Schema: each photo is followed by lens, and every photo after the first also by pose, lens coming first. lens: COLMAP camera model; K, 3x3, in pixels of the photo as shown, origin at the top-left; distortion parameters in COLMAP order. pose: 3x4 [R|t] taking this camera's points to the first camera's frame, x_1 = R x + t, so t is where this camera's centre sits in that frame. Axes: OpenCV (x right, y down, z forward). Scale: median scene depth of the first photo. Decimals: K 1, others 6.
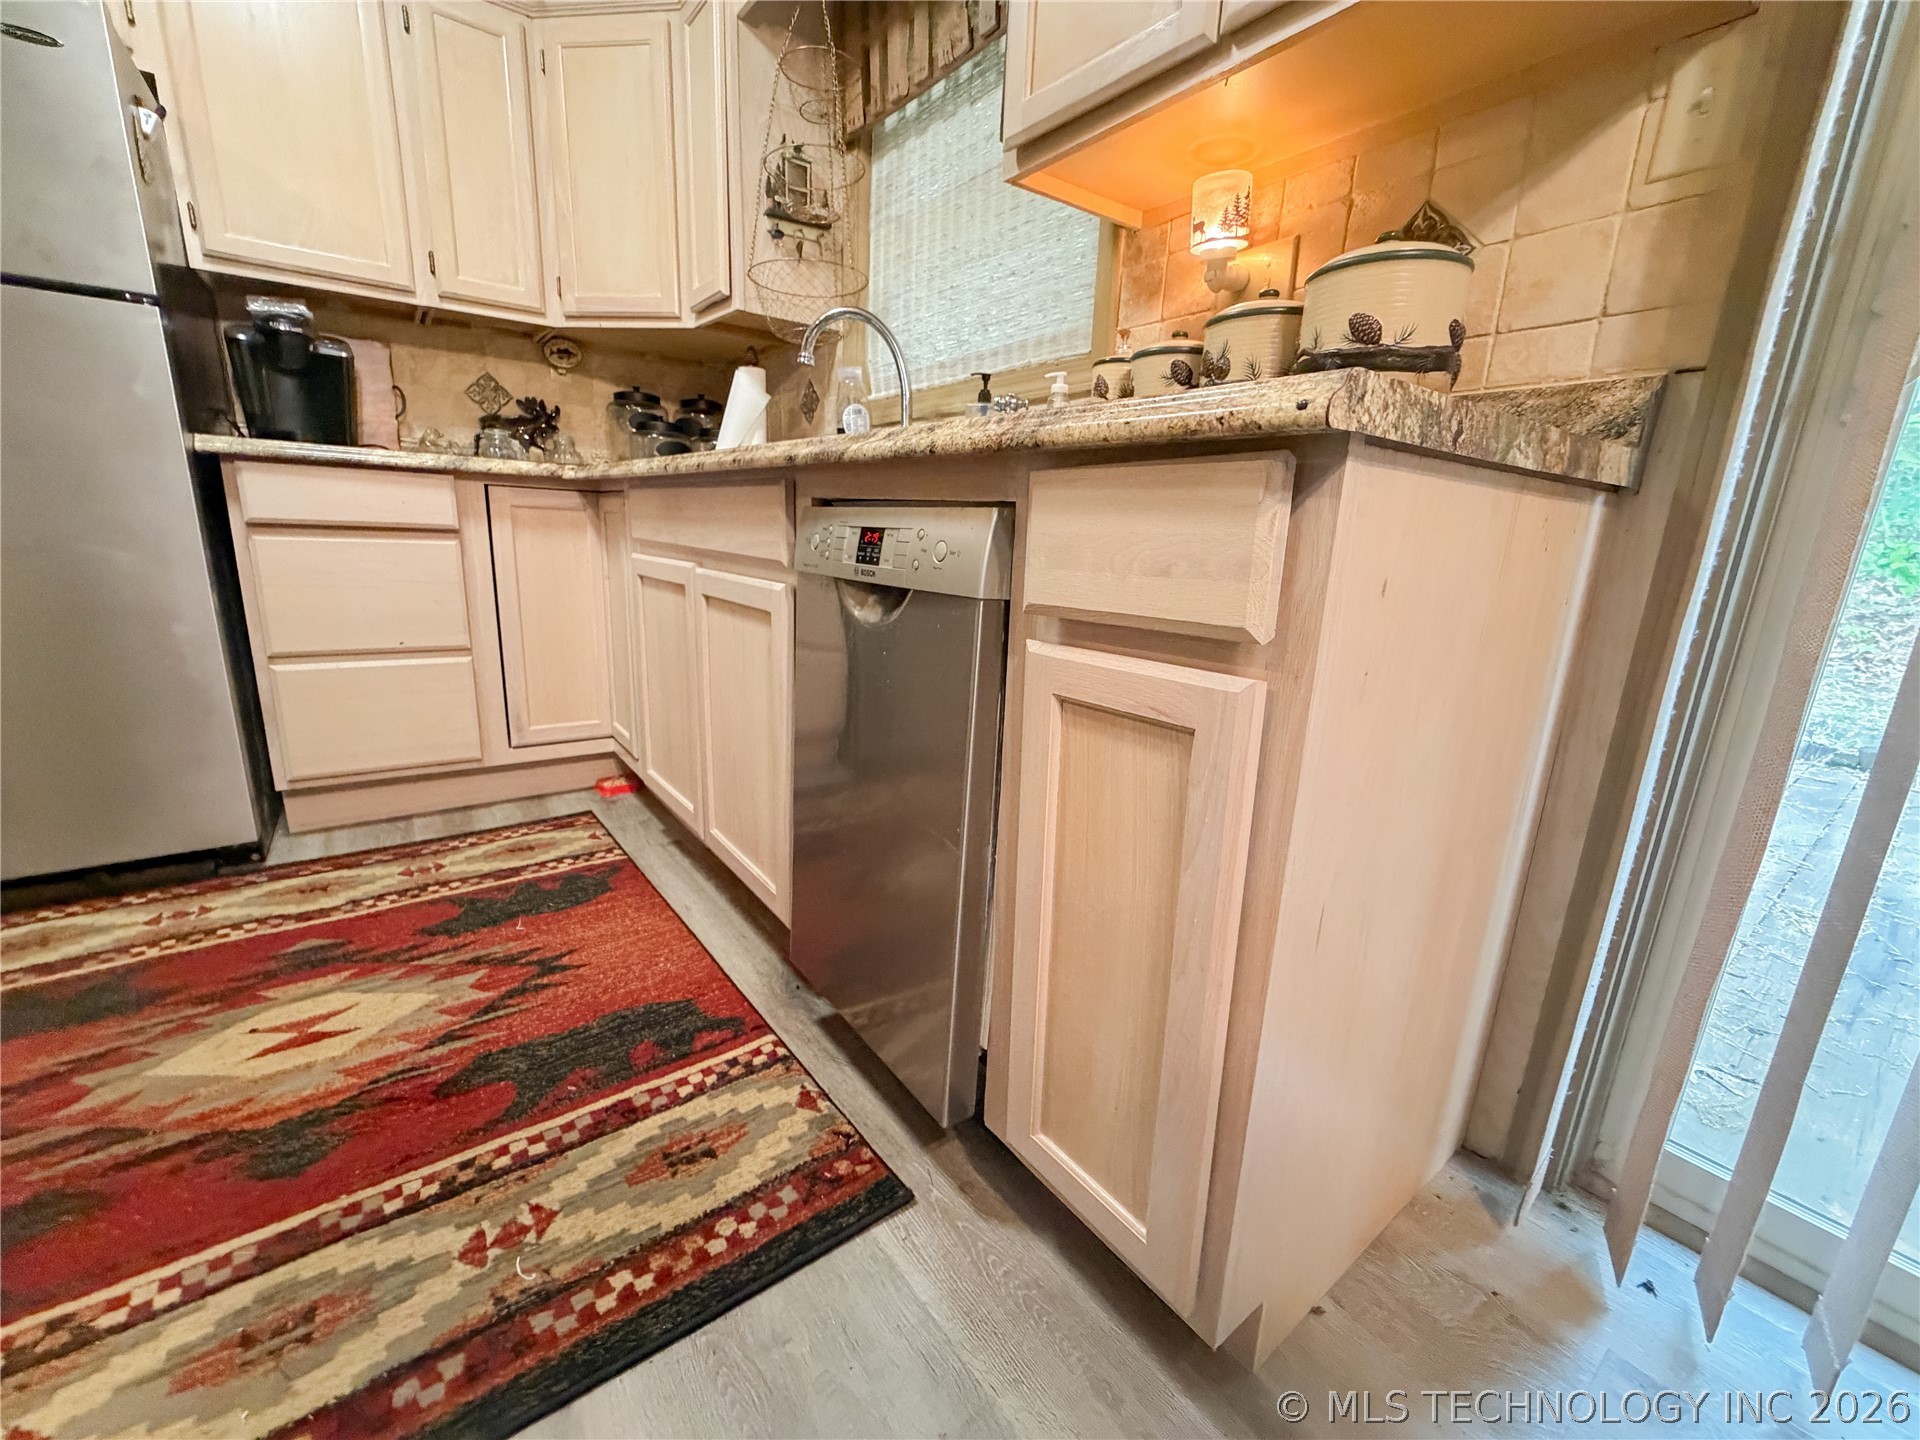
lens RADIAL K [[772.0, 0, 953.8], [0, 772.0, 718.7], [0, 0, 1]] dist [0.000812, 0.000495]
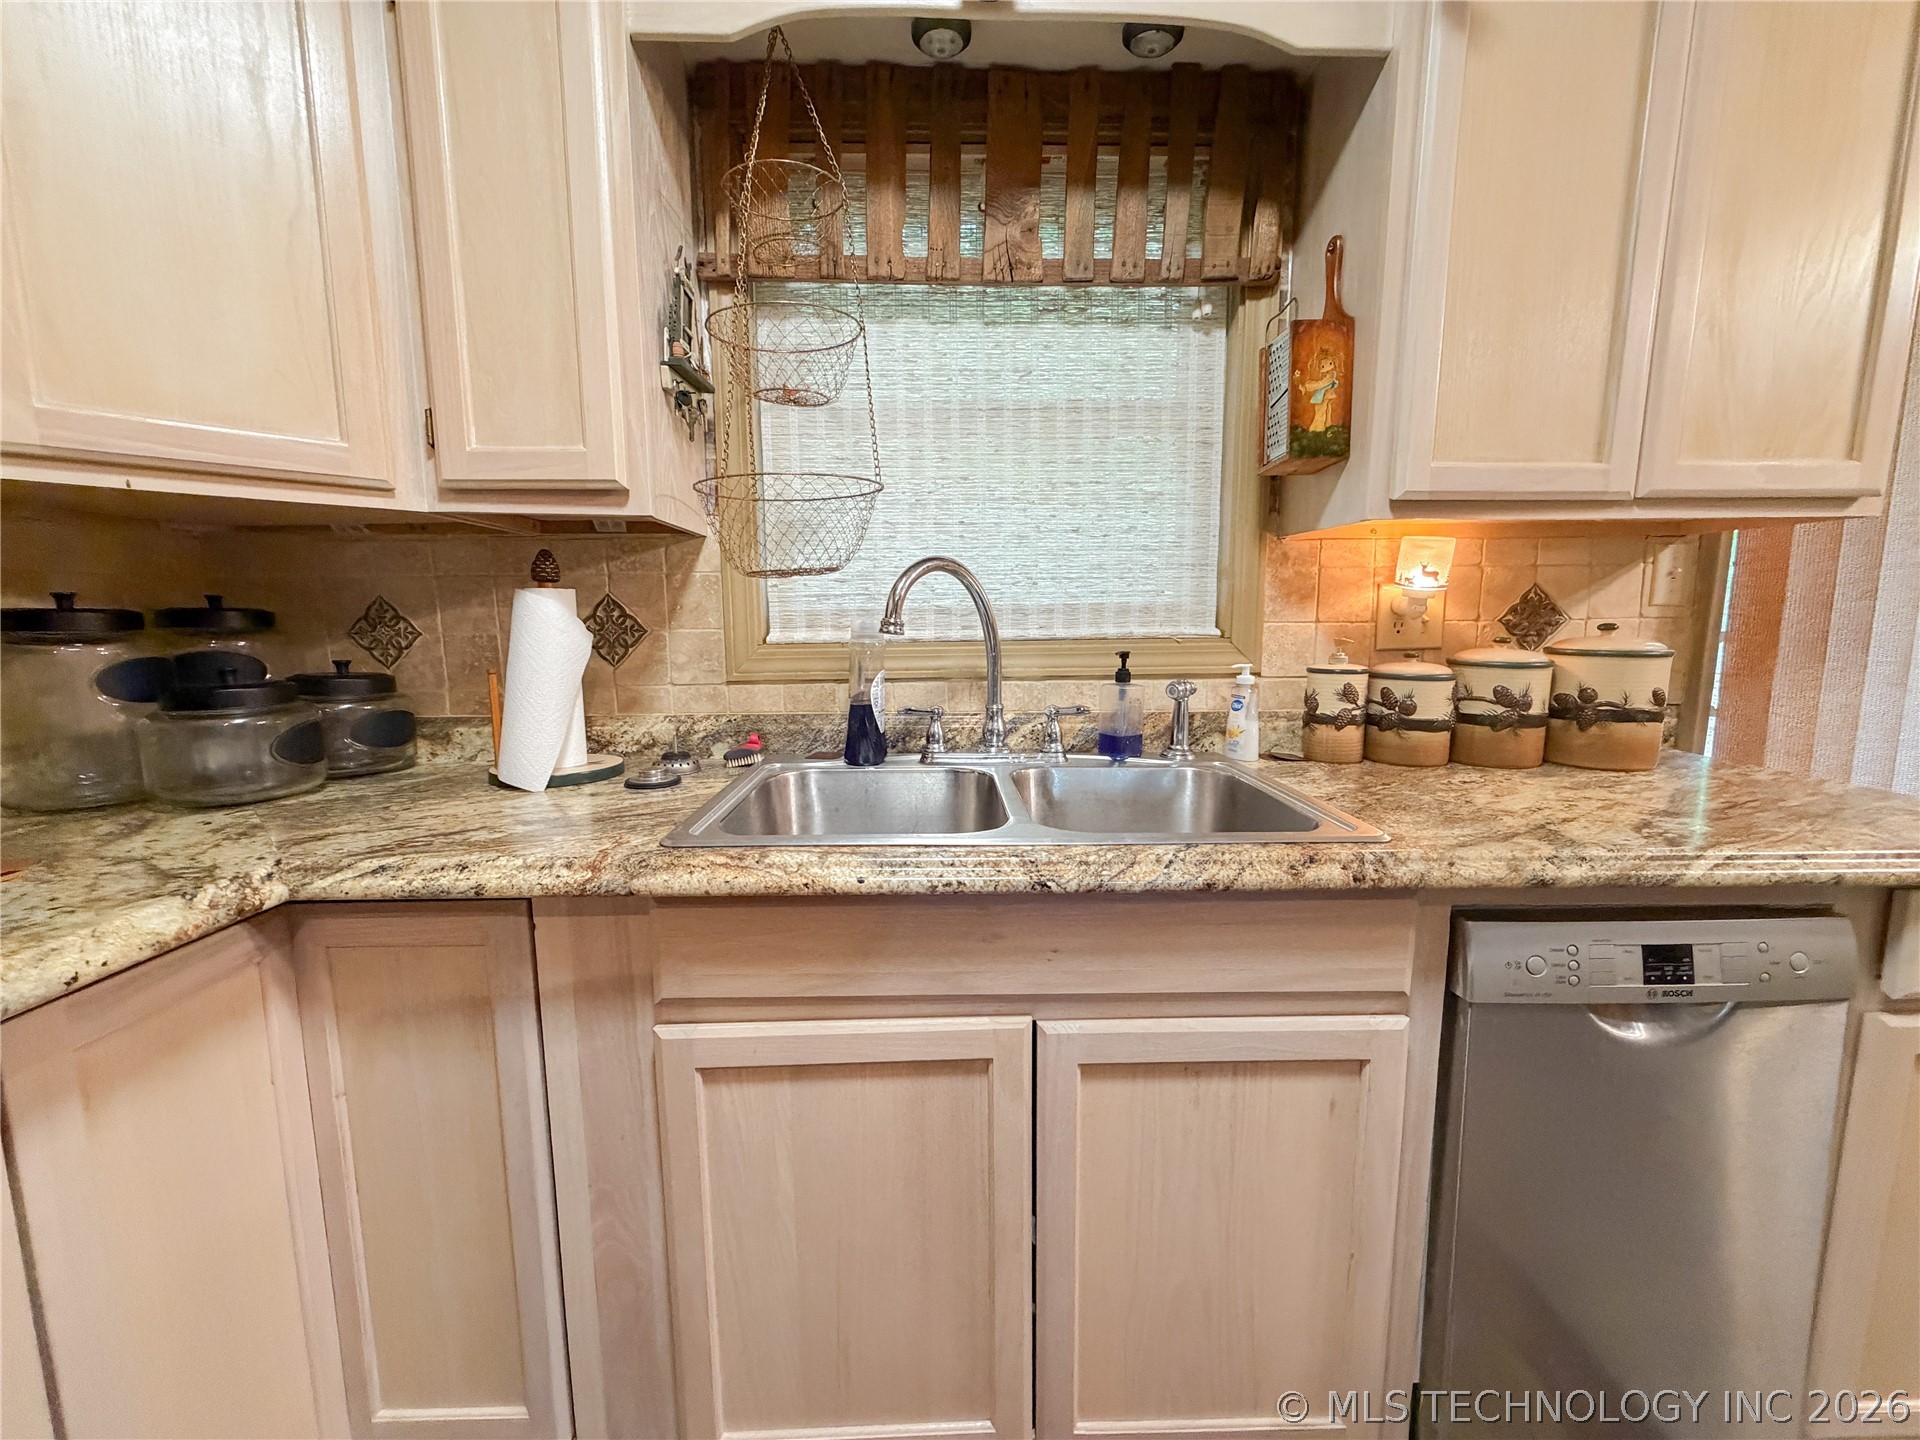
lens RADIAL K [[768.8, 0, 953.0], [0, 768.8, 720.1], [0, 0, 1]] dist [0.000416, -0.000027]
pose [[0.574857, -0.154726, 0.803492, -0.790295], [0.226527, 0.973673, 0.025429, -0.442526], [-0.786273, 0.167395, 0.594773, 0.655932]]
